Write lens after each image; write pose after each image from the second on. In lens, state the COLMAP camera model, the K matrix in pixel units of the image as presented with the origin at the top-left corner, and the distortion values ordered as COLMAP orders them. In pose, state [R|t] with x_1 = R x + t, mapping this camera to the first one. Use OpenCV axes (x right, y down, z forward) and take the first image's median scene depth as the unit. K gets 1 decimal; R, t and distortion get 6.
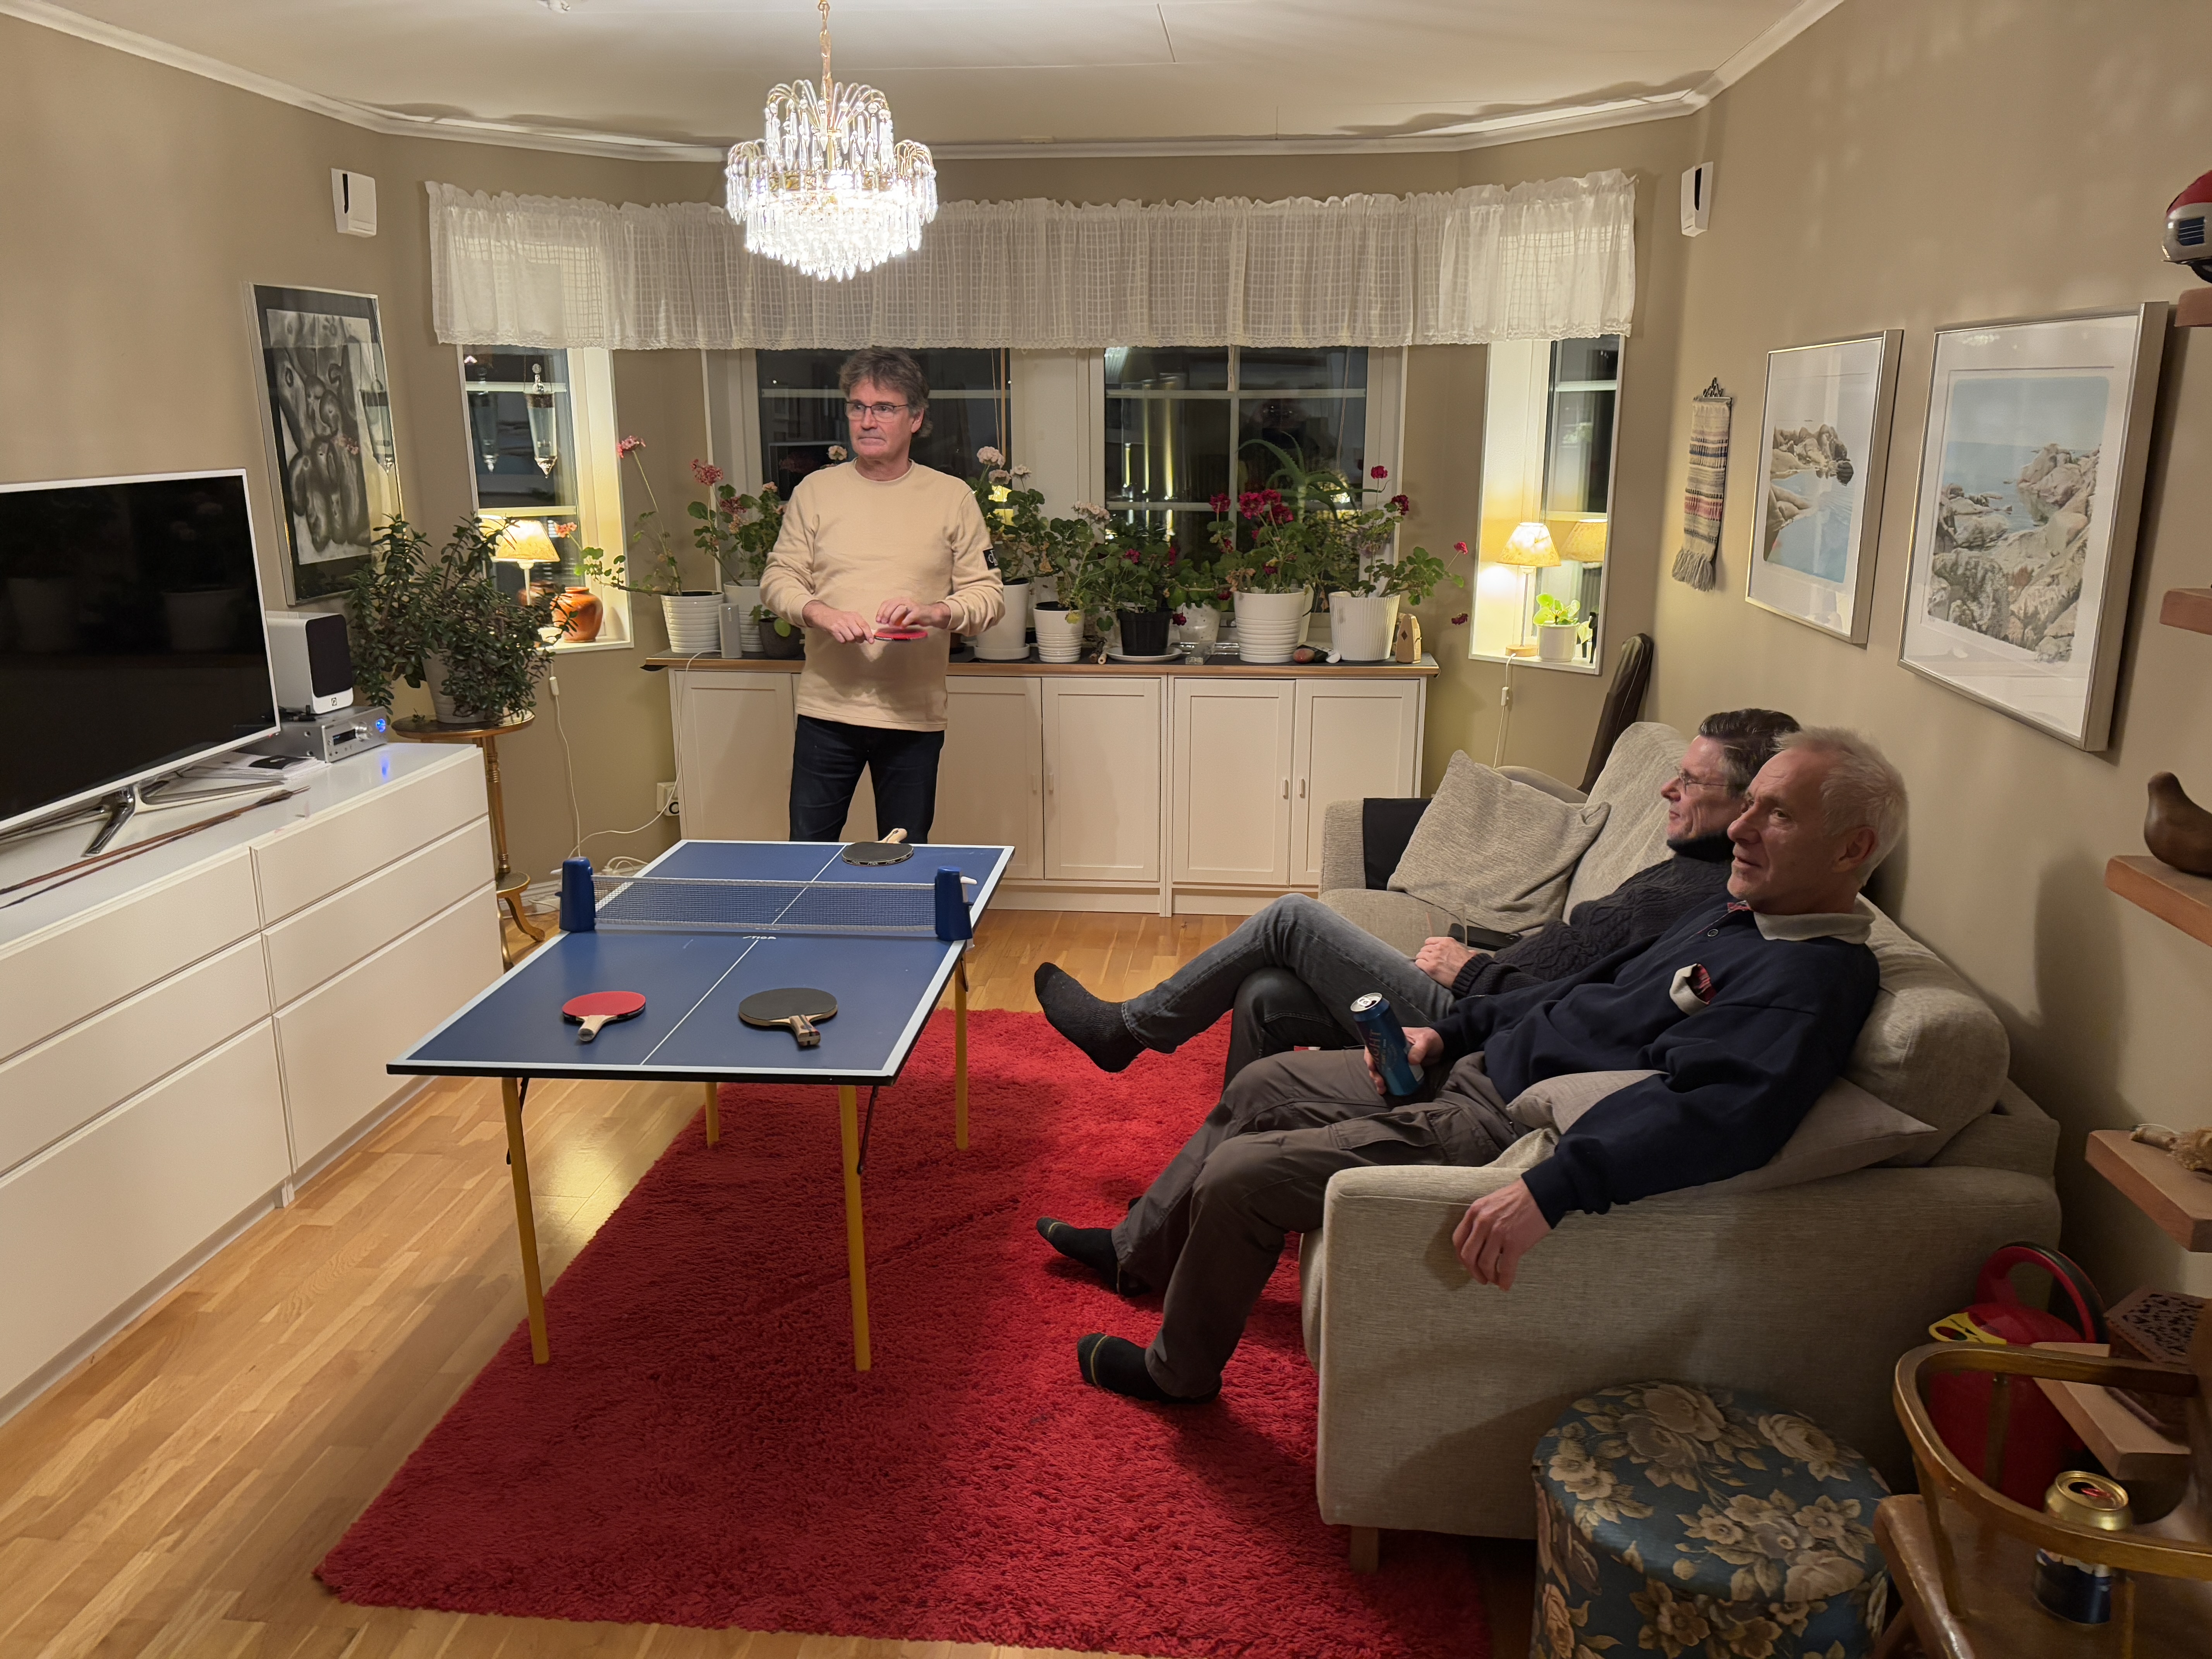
lens RADIAL K [[1696.4, 0, 1106.0], [0, 1696.4, 829.5], [0, 0, 1]] dist [0.128969, -0.132807]
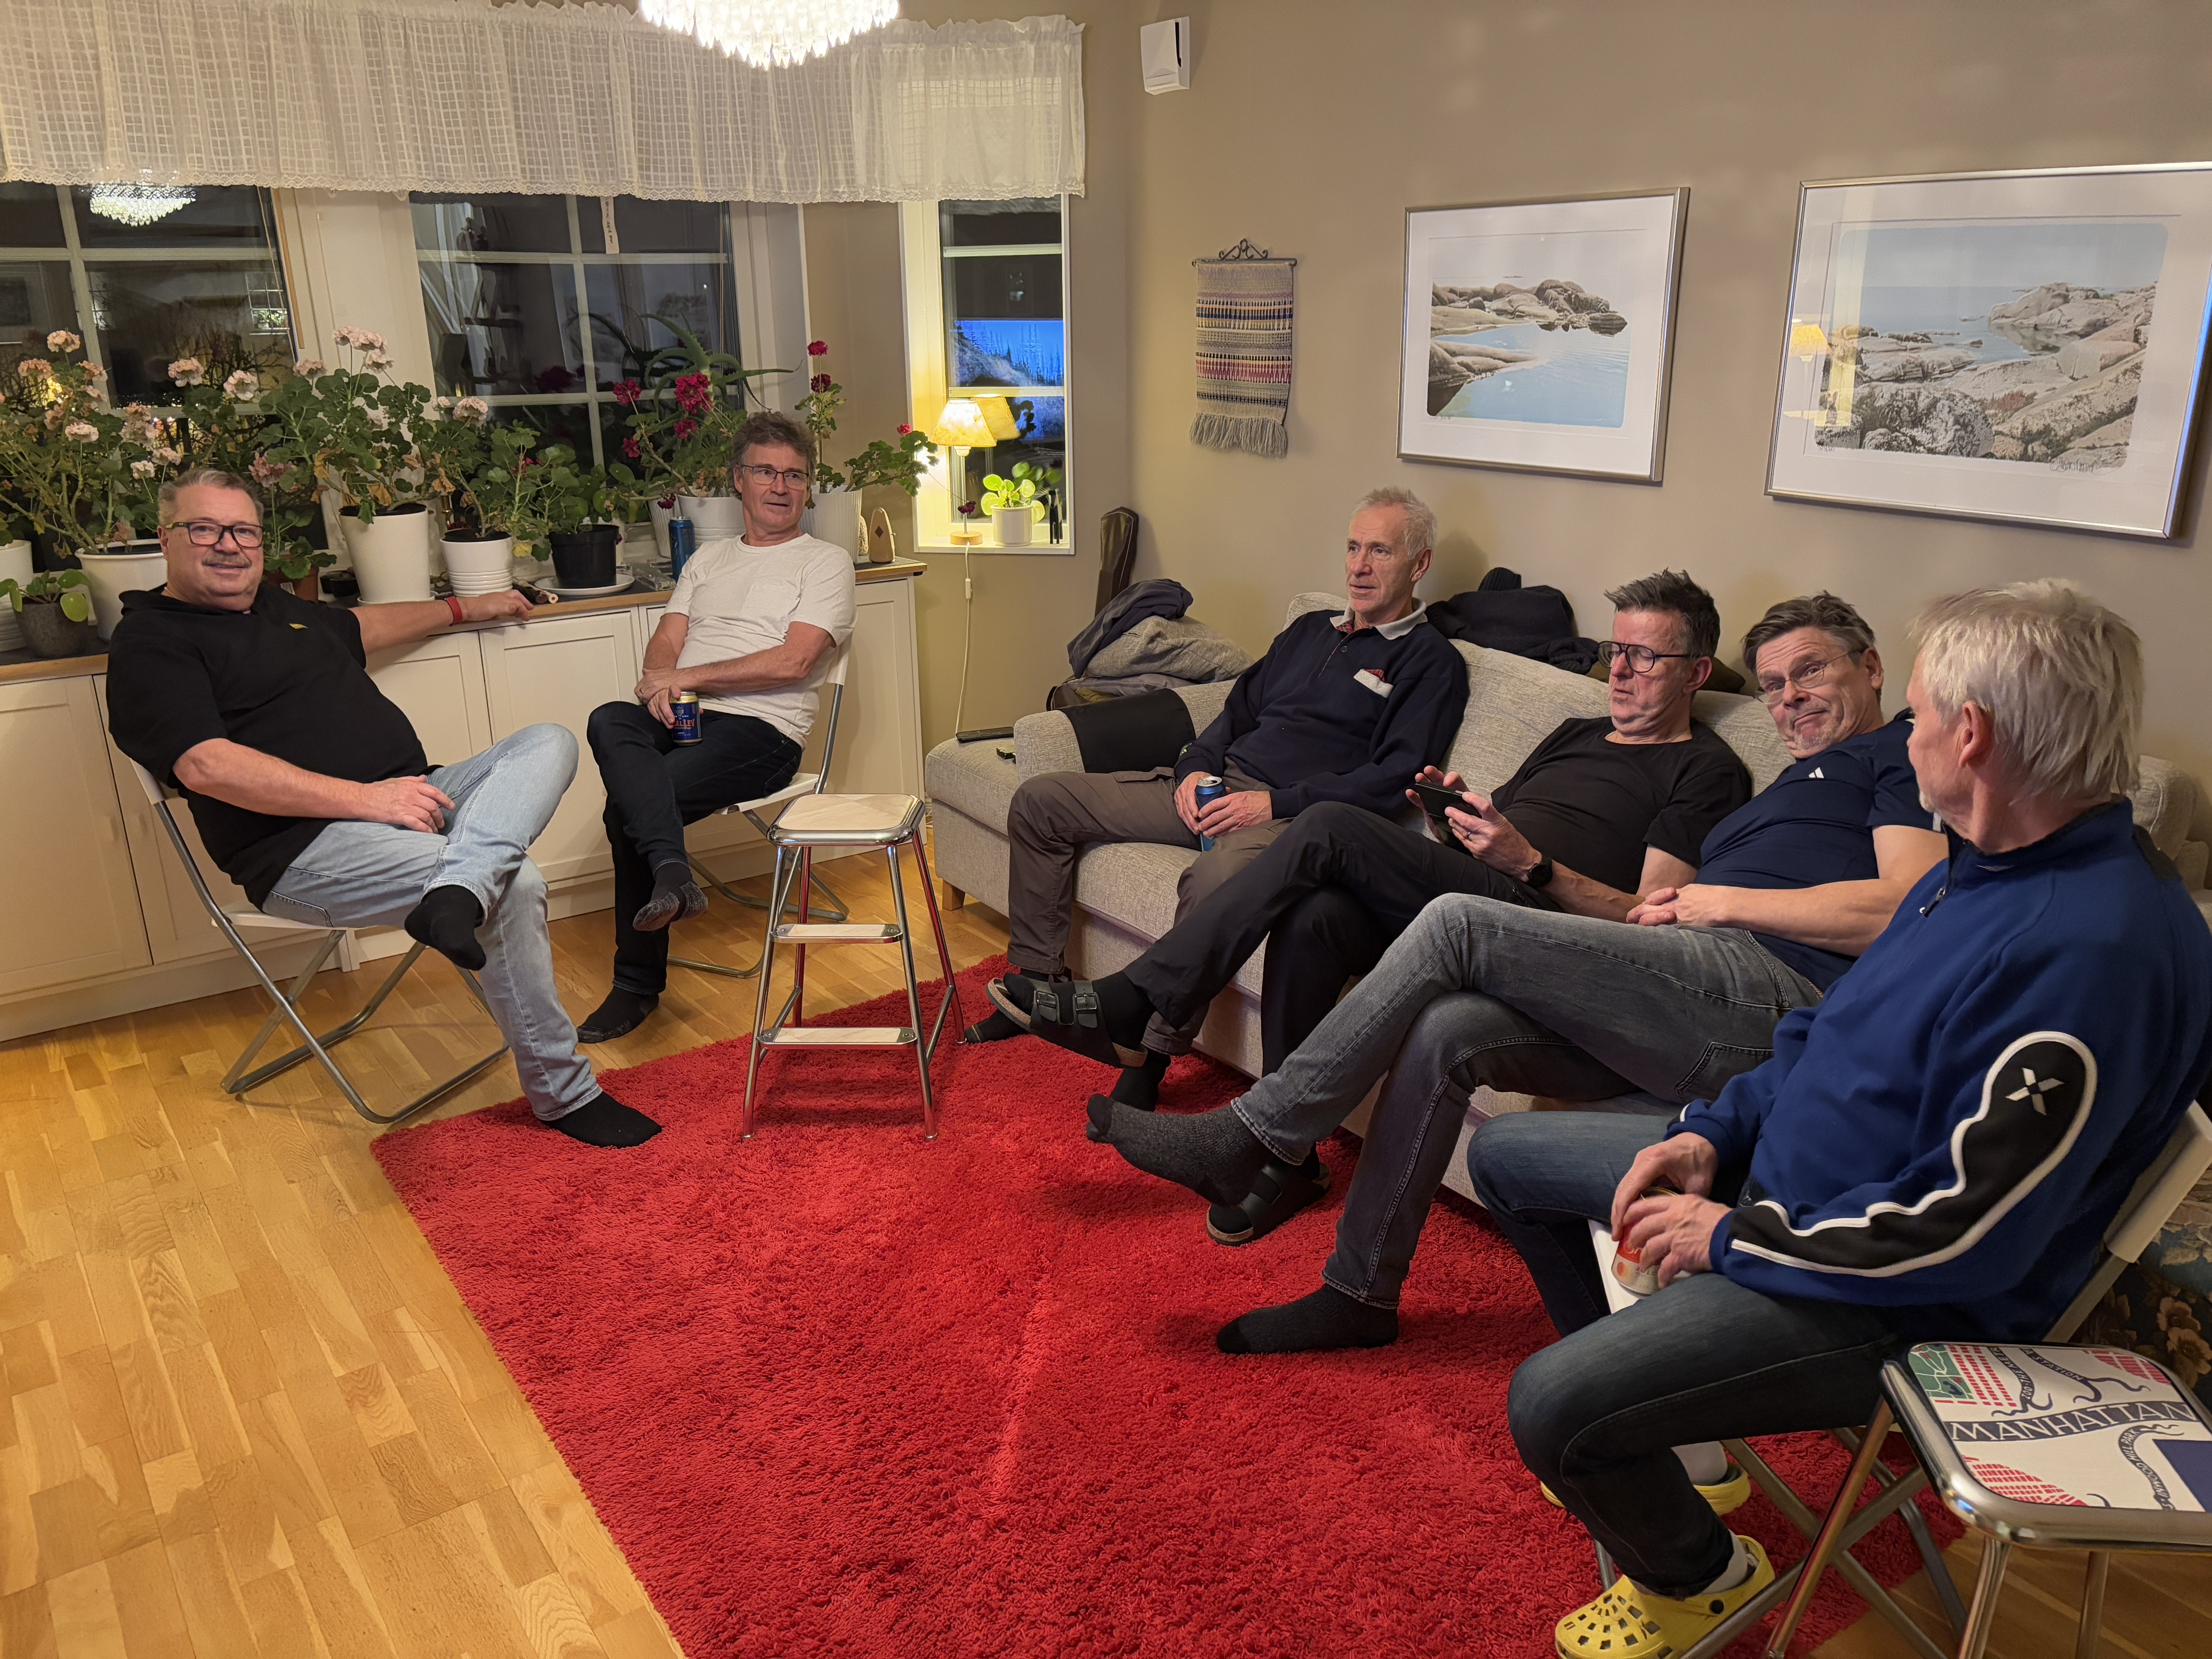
lens RADIAL K [[1712.9, 0, 1111.4], [0, 1712.9, 860.1], [0, 0, 1]] dist [0.016299, 0.002897]
pose [[0.746892, -0.221194, 0.627077, -0.367821], [0.171901, 0.975222, 0.139252, -0.056194], [-0.642341, 0.003789, 0.766409, 0.259834]]
